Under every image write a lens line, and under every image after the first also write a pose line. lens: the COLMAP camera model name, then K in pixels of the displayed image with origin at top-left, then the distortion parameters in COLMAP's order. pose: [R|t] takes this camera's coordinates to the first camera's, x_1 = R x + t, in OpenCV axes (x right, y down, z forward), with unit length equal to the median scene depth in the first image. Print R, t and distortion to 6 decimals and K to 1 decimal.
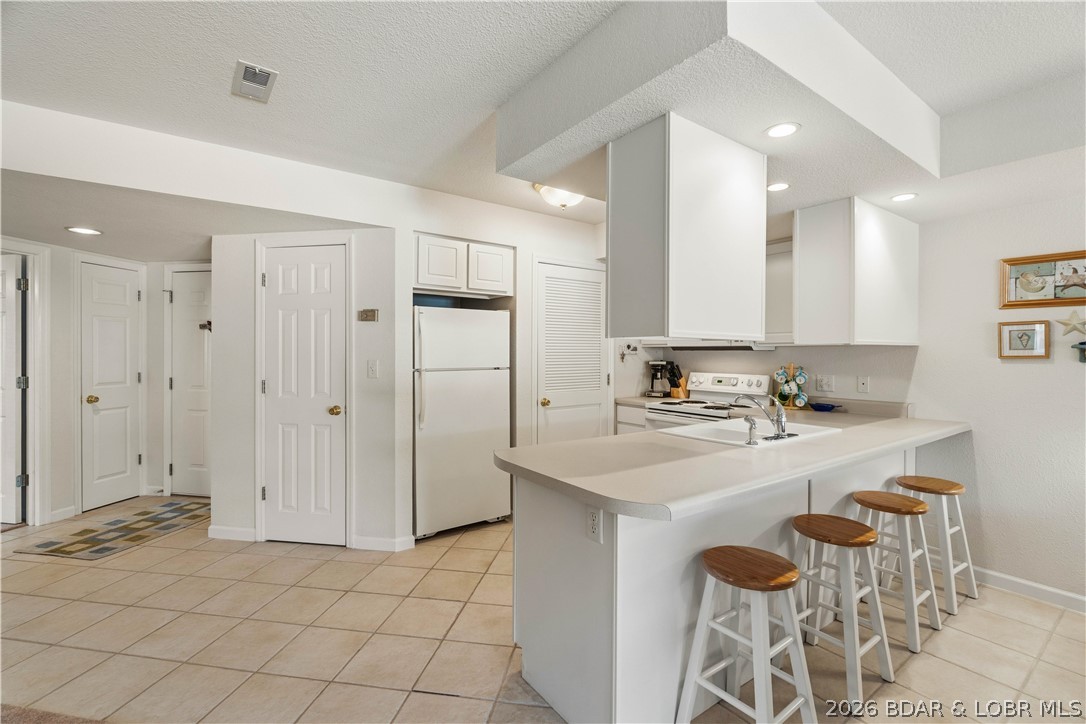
lens RADIAL K [[476.6, 0, 543.6], [0, 476.6, 350.7], [0, 0, 1]] dist [-0.002357, 0.000017]
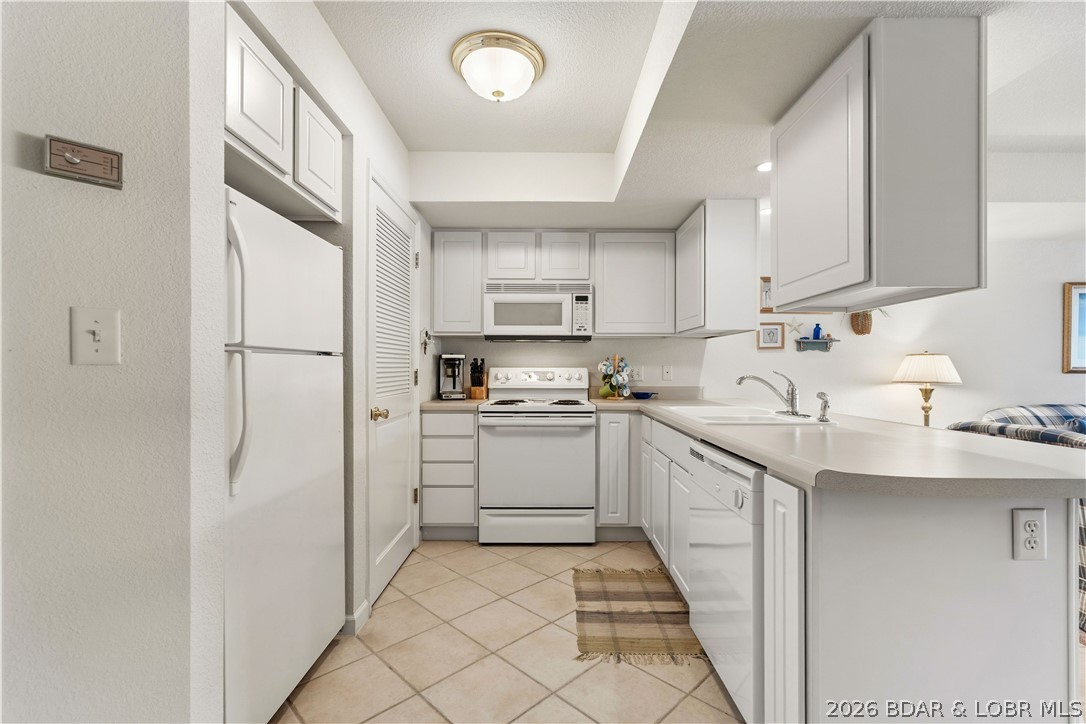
lens RADIAL K [[483.5, 0, 551.2], [0, 483.5, 367.6], [0, 0, 1]] dist [0.001806, 0.000085]
pose [[0.586571, -0.001088, 0.809897, -0.401408], [-0.004778, 0.999977, 0.004804, 0.050953], [-0.809884, -0.006688, 0.586552, 0.519014]]
